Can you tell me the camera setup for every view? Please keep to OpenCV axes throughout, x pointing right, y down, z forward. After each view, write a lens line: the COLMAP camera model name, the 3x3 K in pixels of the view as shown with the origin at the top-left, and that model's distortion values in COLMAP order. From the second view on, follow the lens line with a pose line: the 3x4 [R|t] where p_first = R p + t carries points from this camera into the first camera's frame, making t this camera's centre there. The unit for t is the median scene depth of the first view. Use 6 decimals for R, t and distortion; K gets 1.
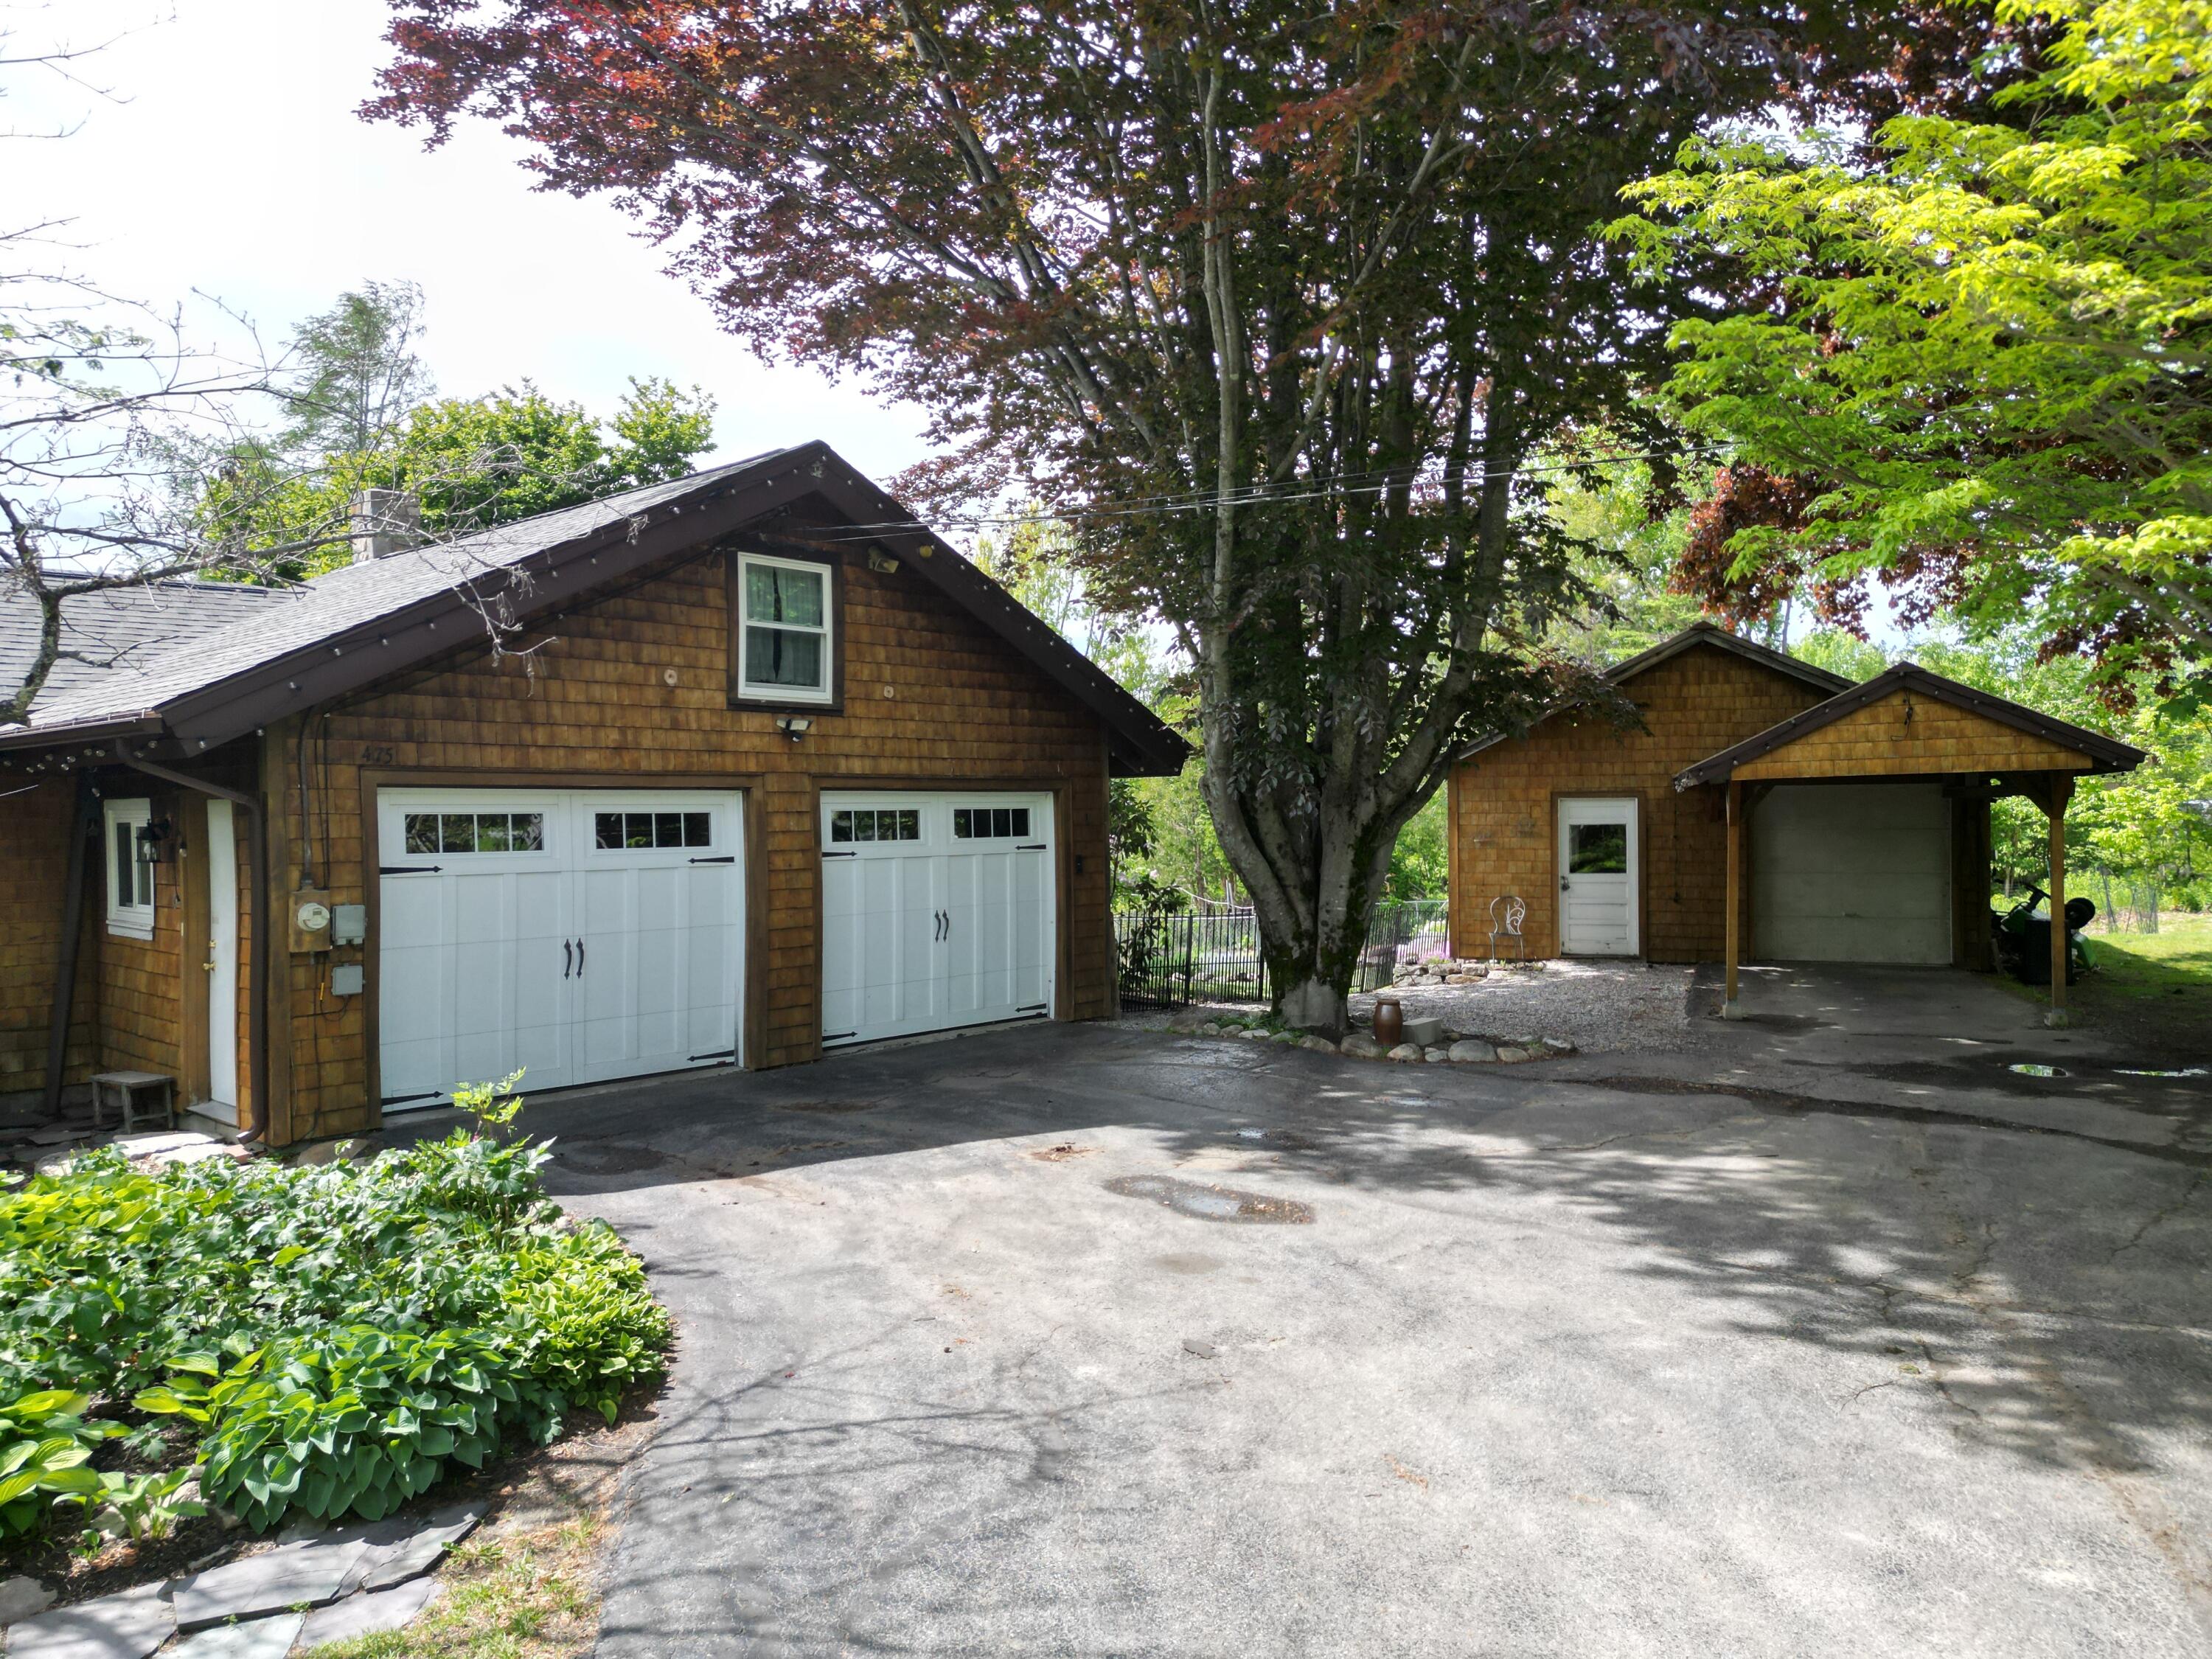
lens RADIAL K [[1484.9, 0, 1114.6], [0, 1484.9, 823.1], [0, 0, 1]] dist [0.035583, -0.016620]
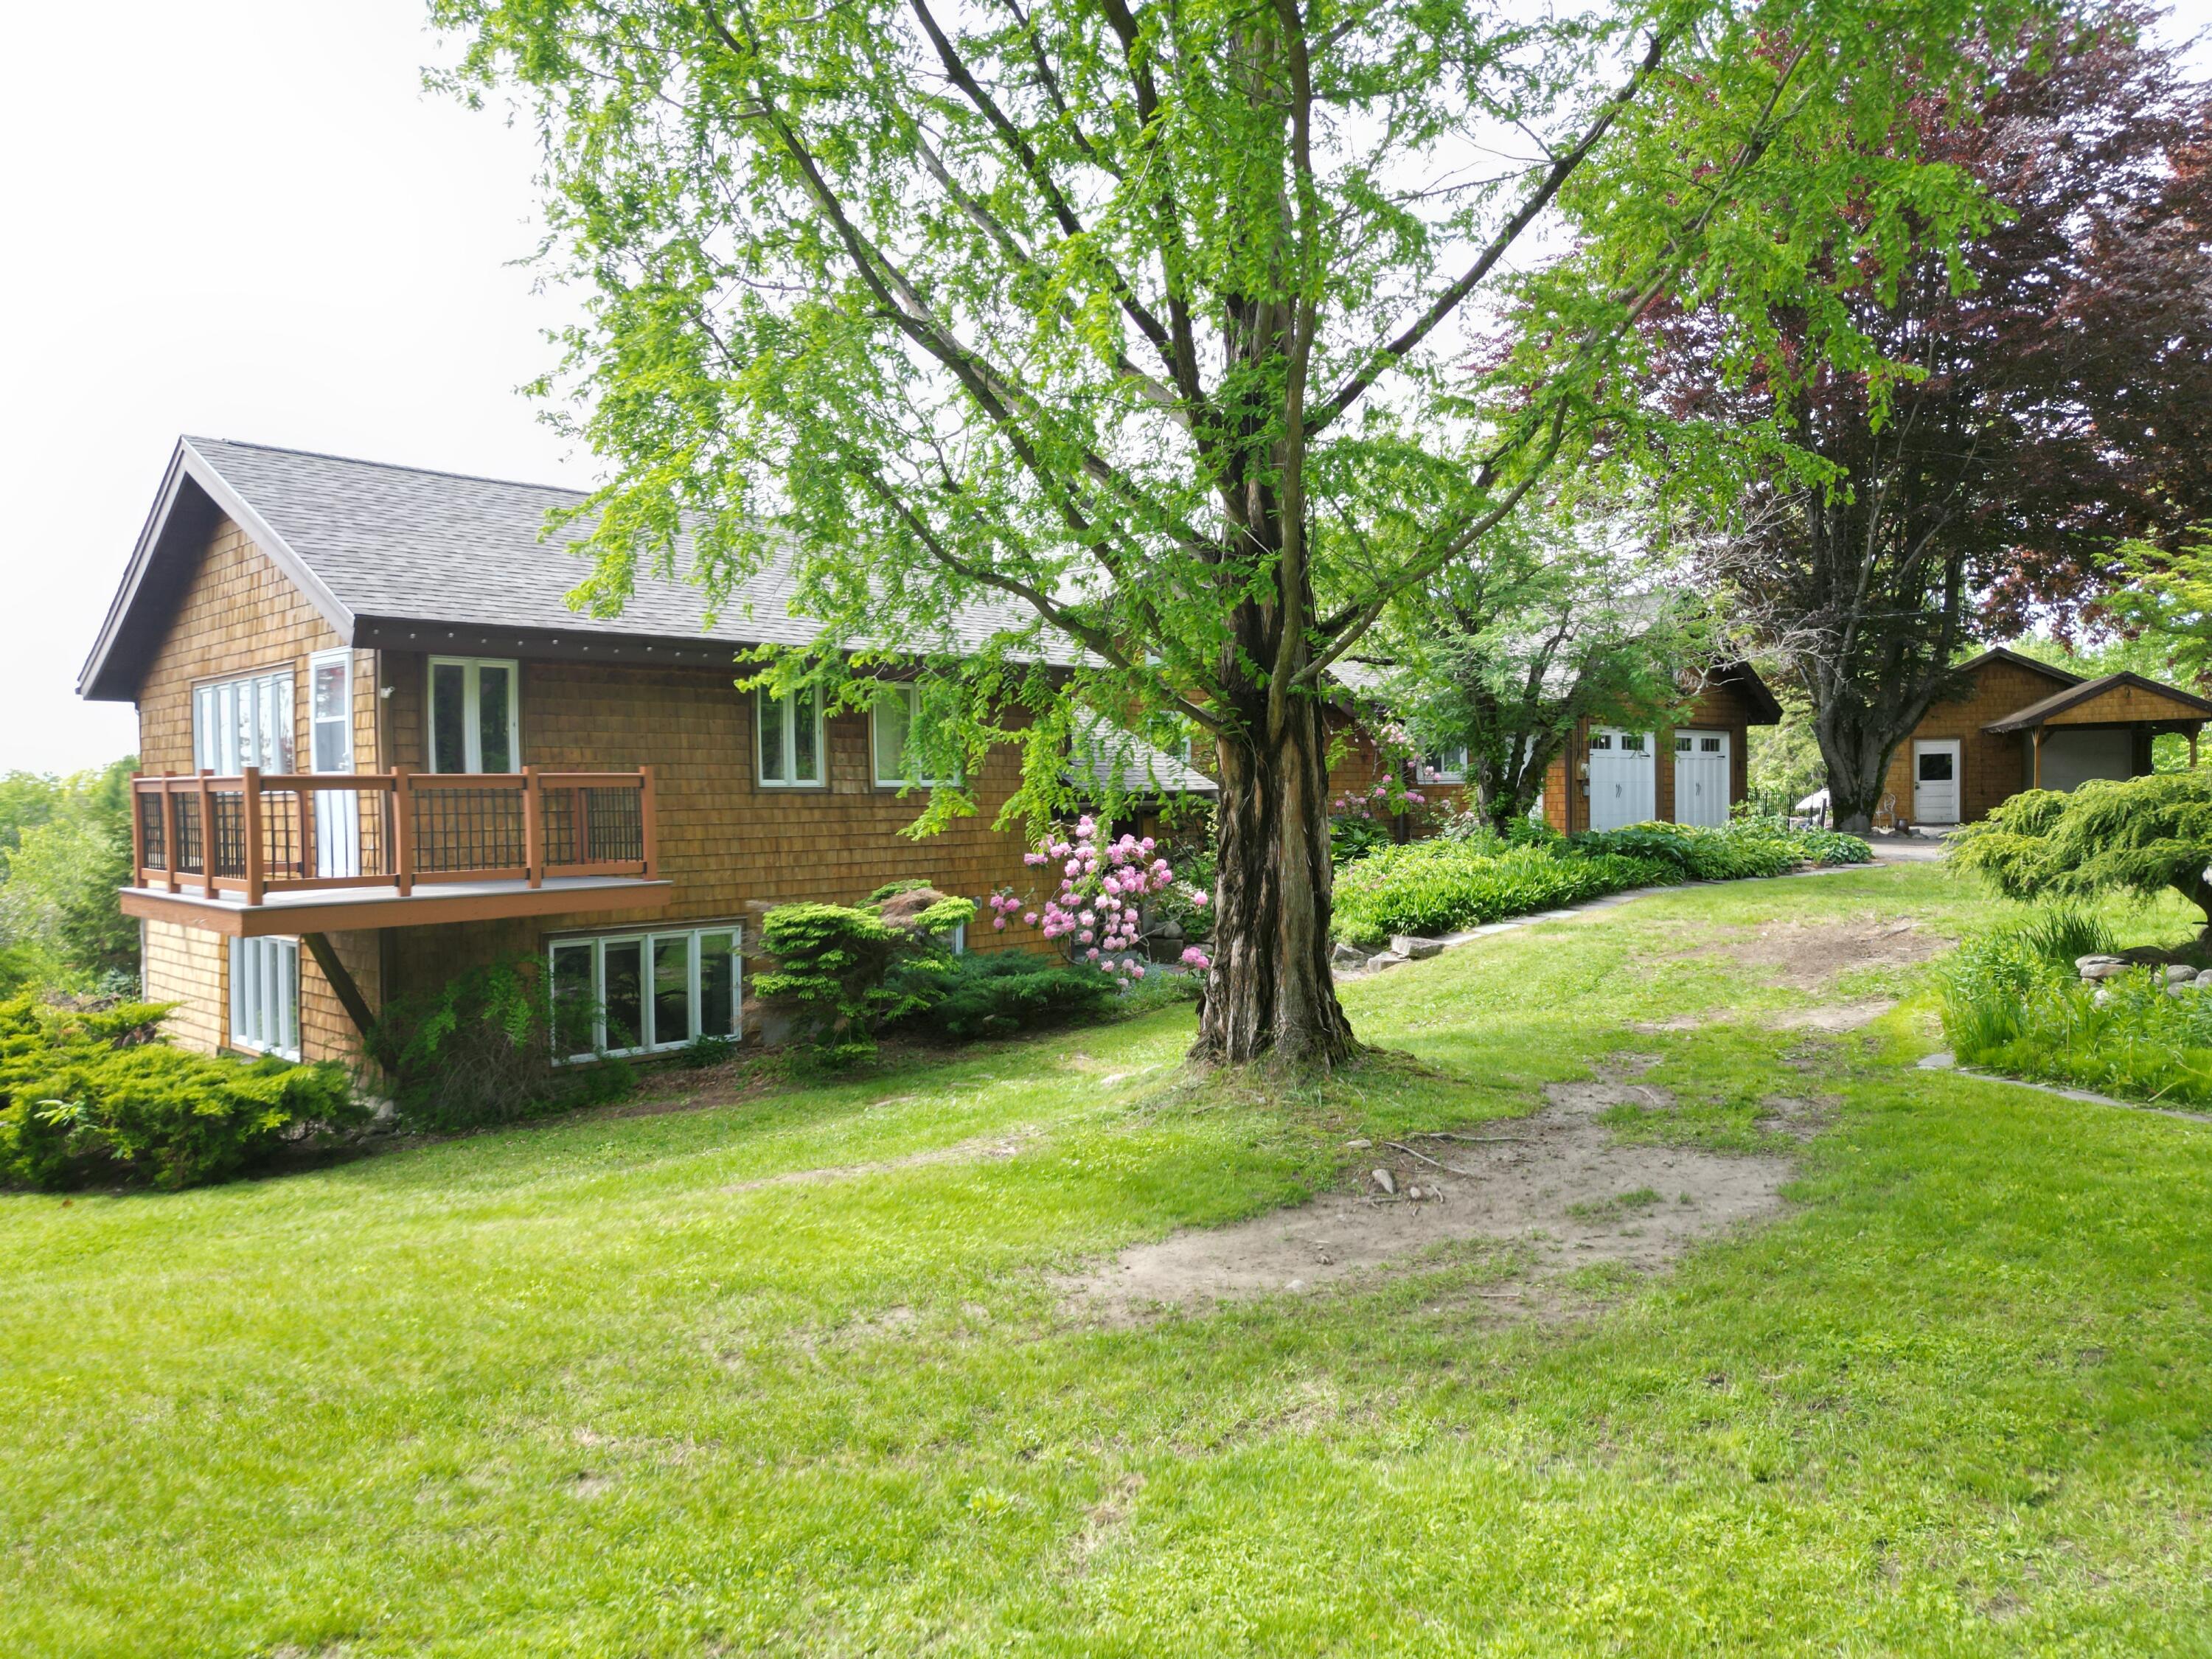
lens RADIAL K [[1484.9, 0, 1114.6], [0, 1484.9, 823.1], [0, 0, 1]] dist [0.035583, -0.016620]
pose [[0.999779, -0.005897, -0.020157, -0.915084], [0.005943, 0.999980, 0.002228, 0.104119], [0.020143, -0.002347, 0.999794, -1.249767]]
